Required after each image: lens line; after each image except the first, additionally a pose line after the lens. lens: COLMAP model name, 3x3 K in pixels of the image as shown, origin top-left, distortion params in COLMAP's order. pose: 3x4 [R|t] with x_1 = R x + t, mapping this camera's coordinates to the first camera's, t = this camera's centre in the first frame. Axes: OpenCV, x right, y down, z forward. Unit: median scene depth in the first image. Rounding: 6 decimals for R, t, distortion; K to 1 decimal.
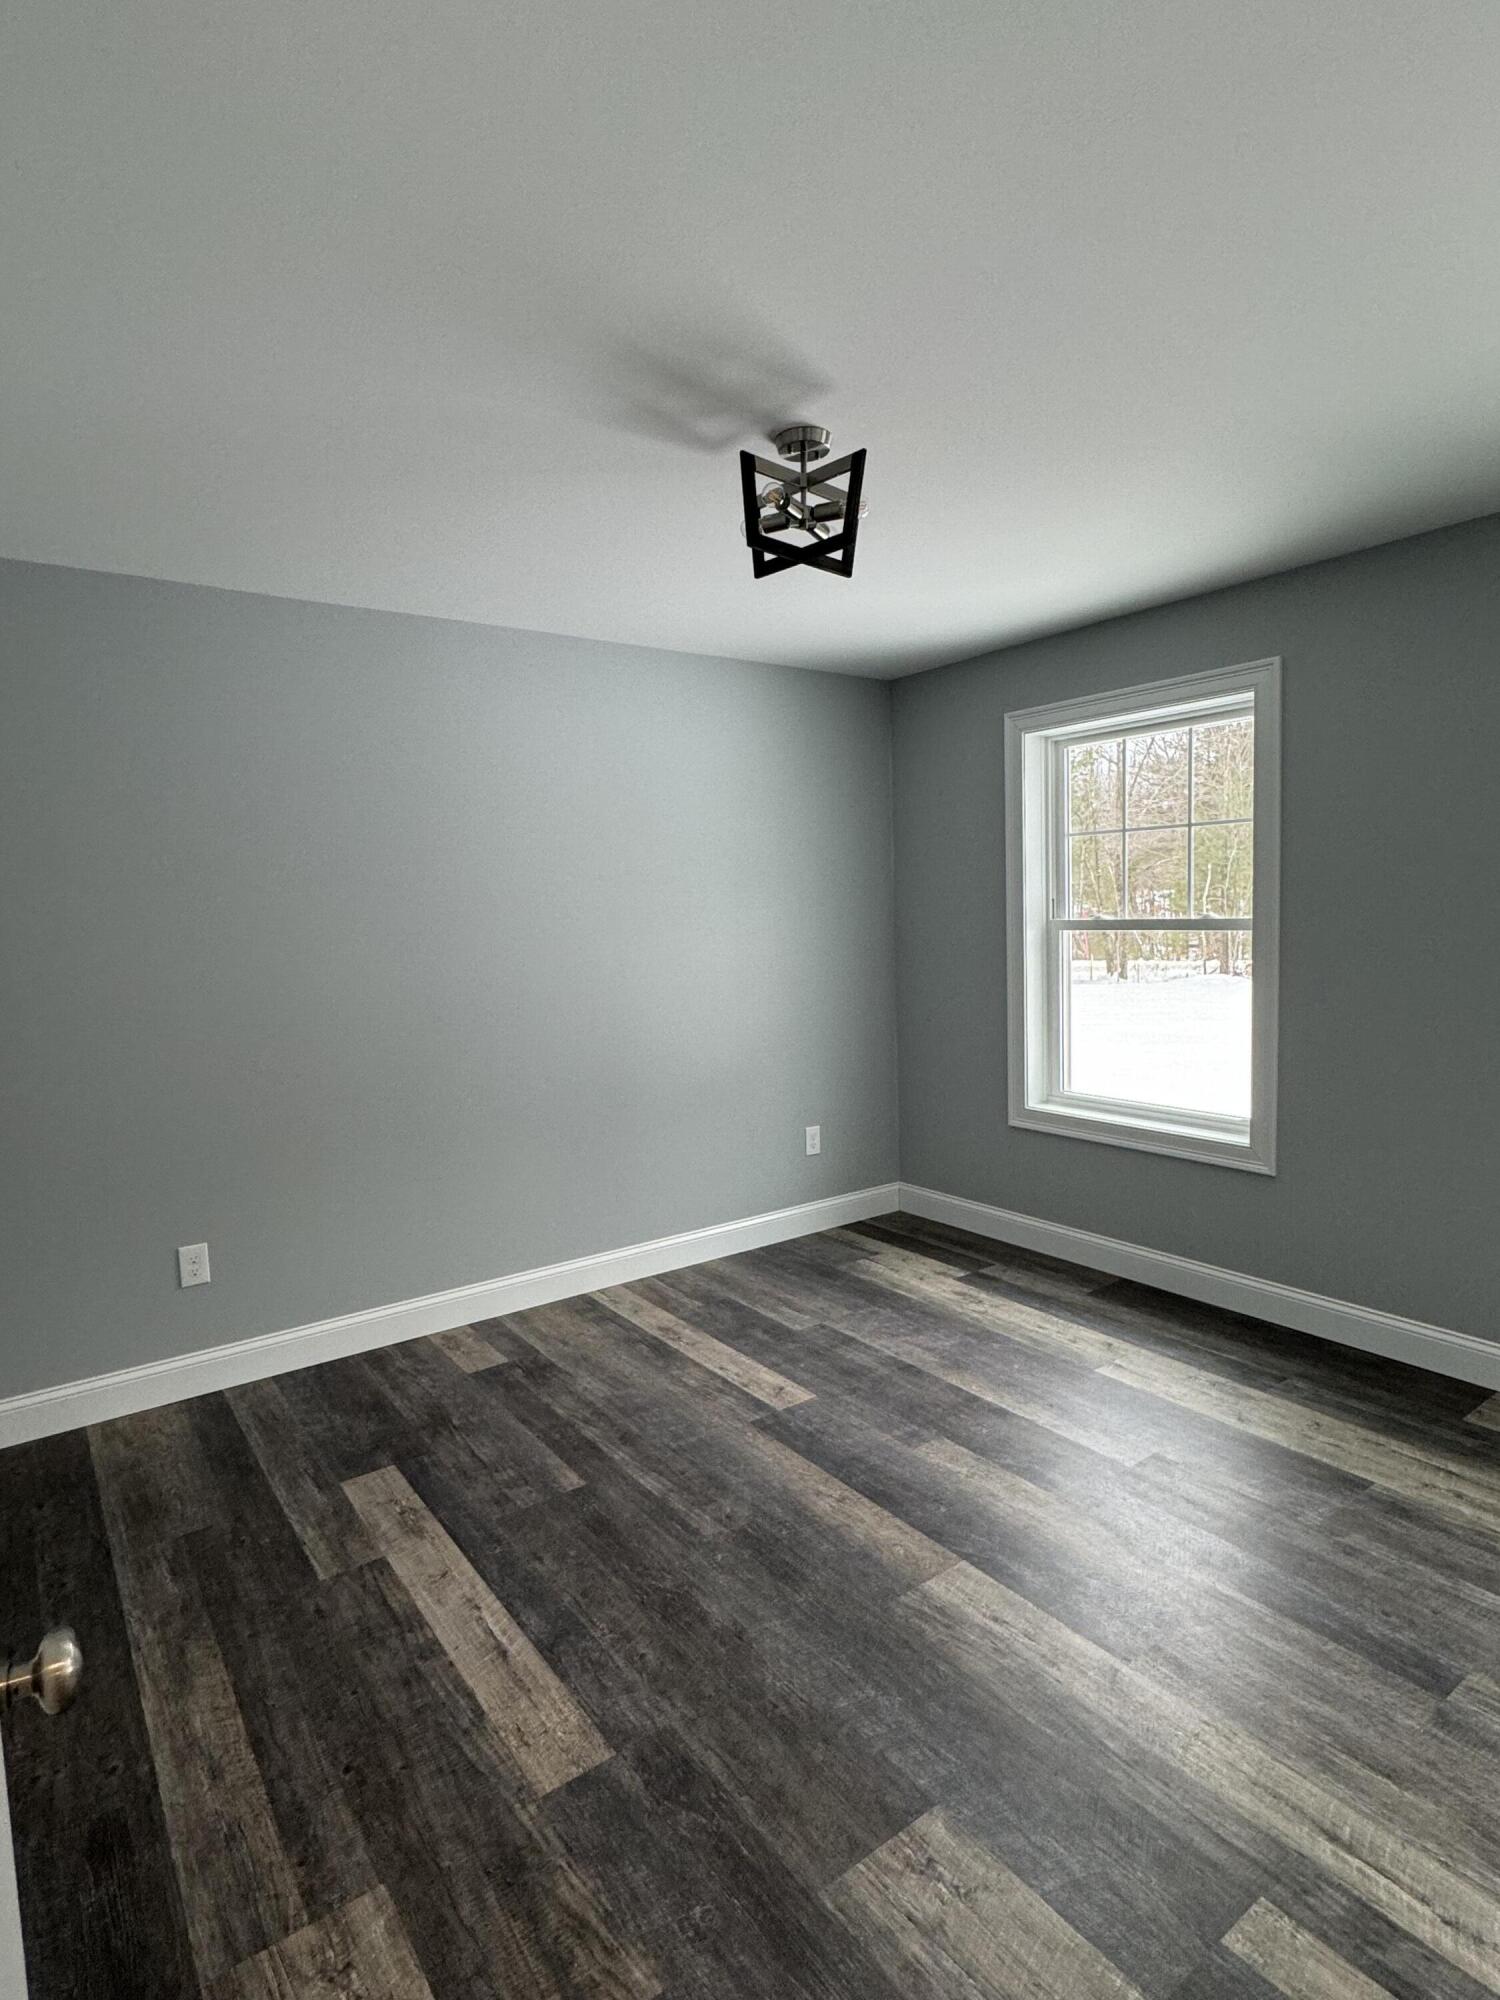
lens RADIAL K [[1040.4, 0, 752.7], [0, 1040.4, 999.5], [0, 0, 1]] dist [-0.010101, -0.001268]
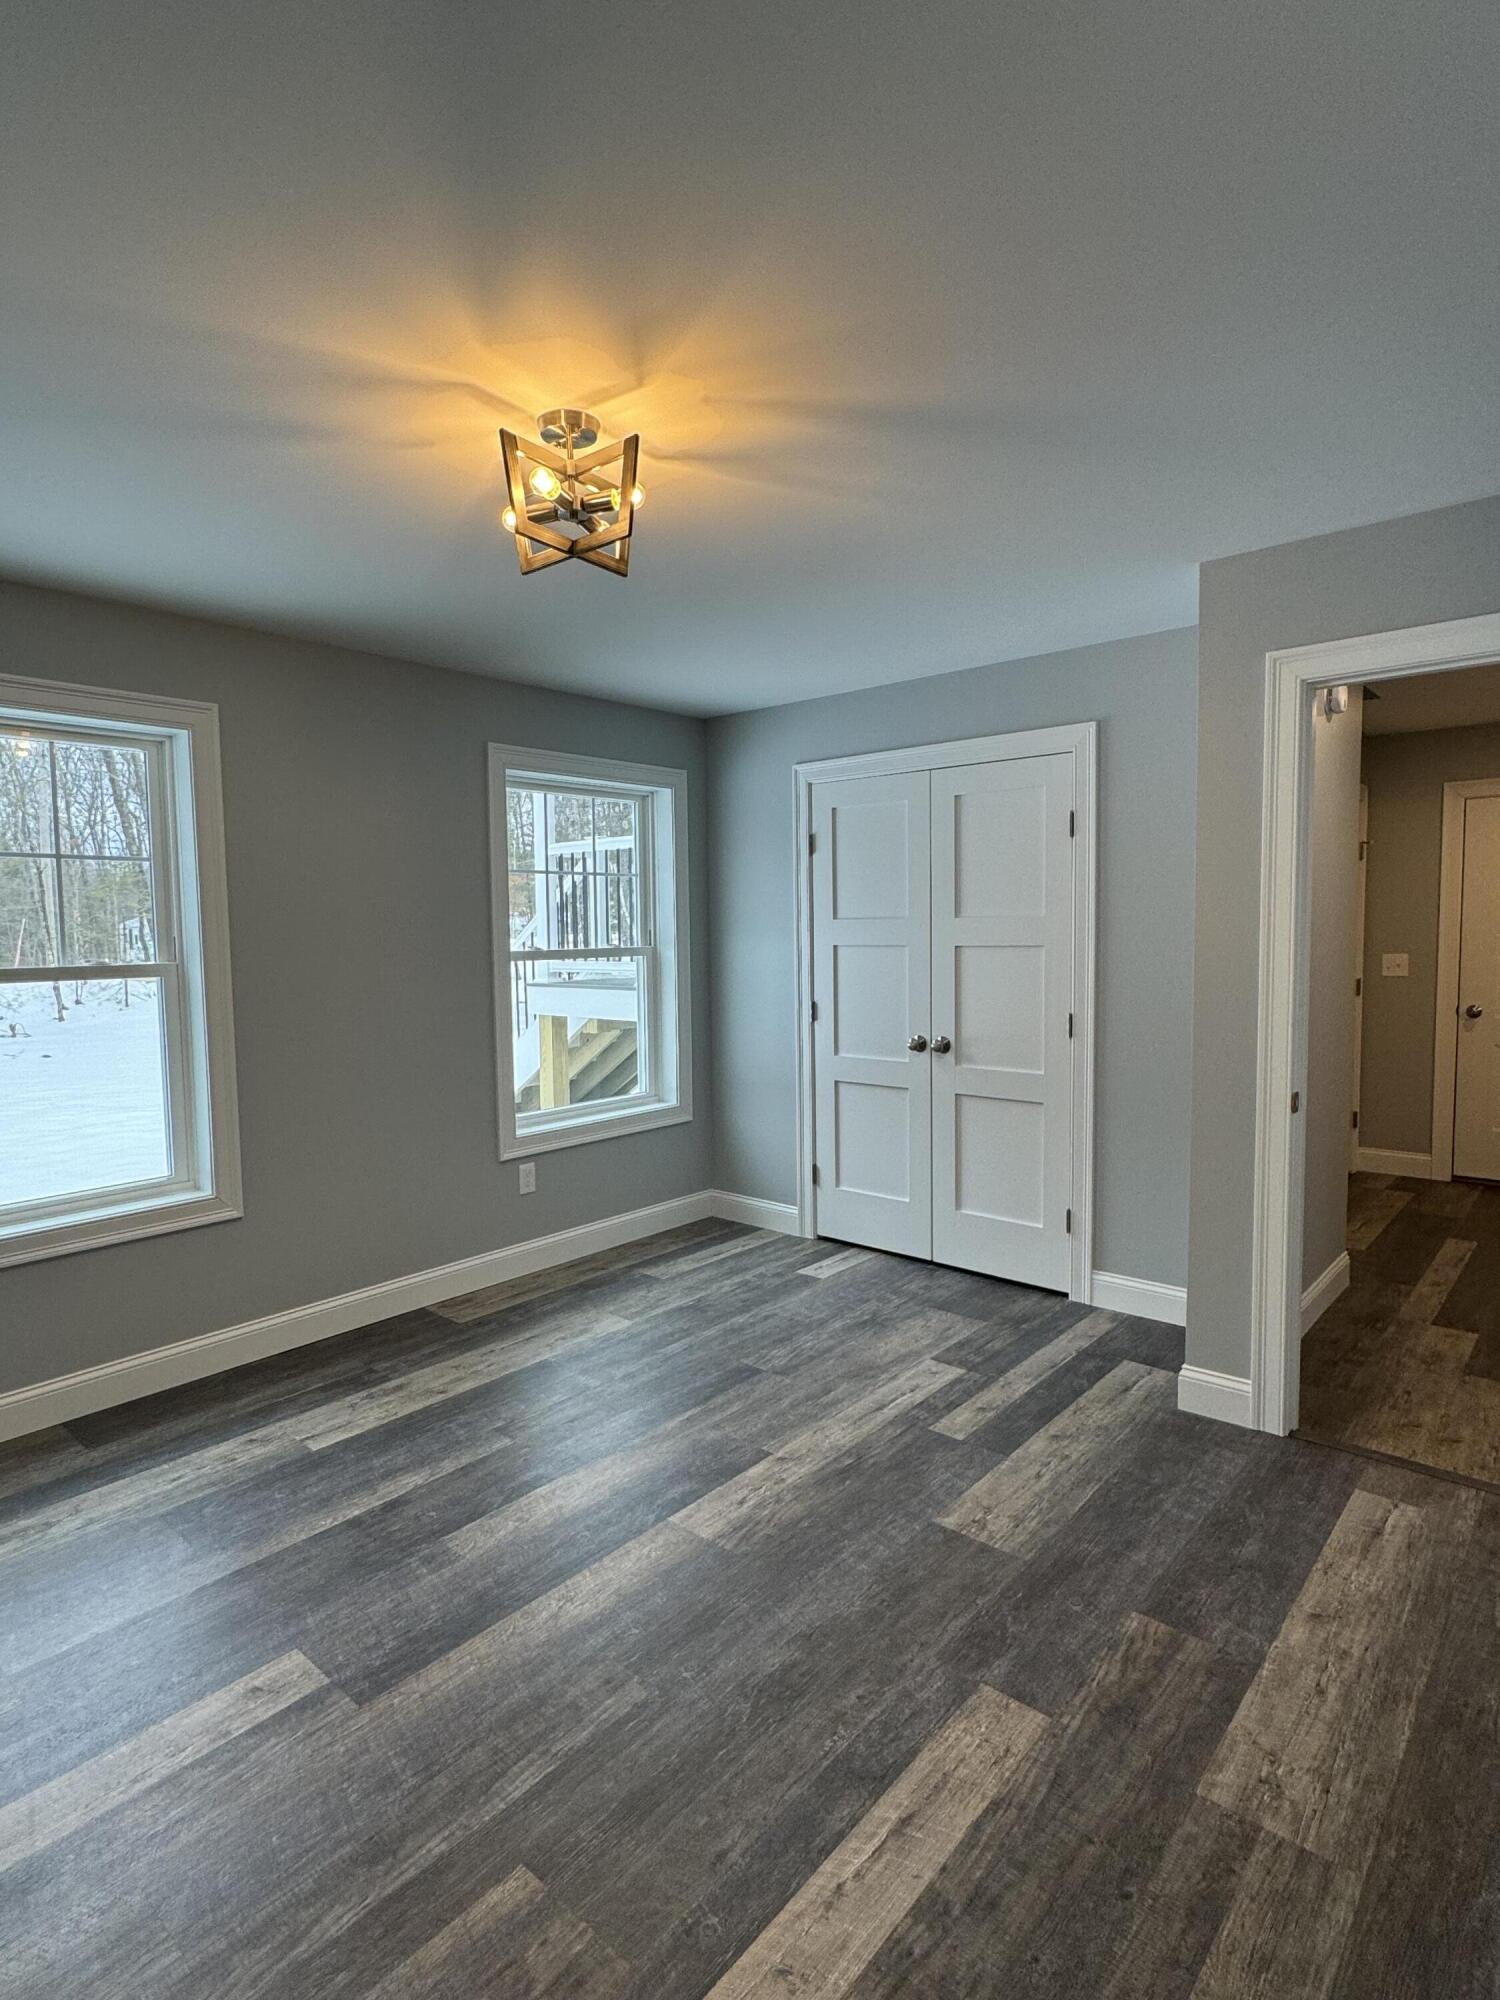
lens RADIAL K [[1040.4, 0, 752.7], [0, 1040.4, 999.5], [0, 0, 1]] dist [-0.010101, -0.001268]
pose [[-0.219337, -0.037724, 0.974920, -1.083292], [0.110031, 0.991921, 0.063136, -0.089520], [-0.969425, 0.121119, -0.213414, 1.327151]]
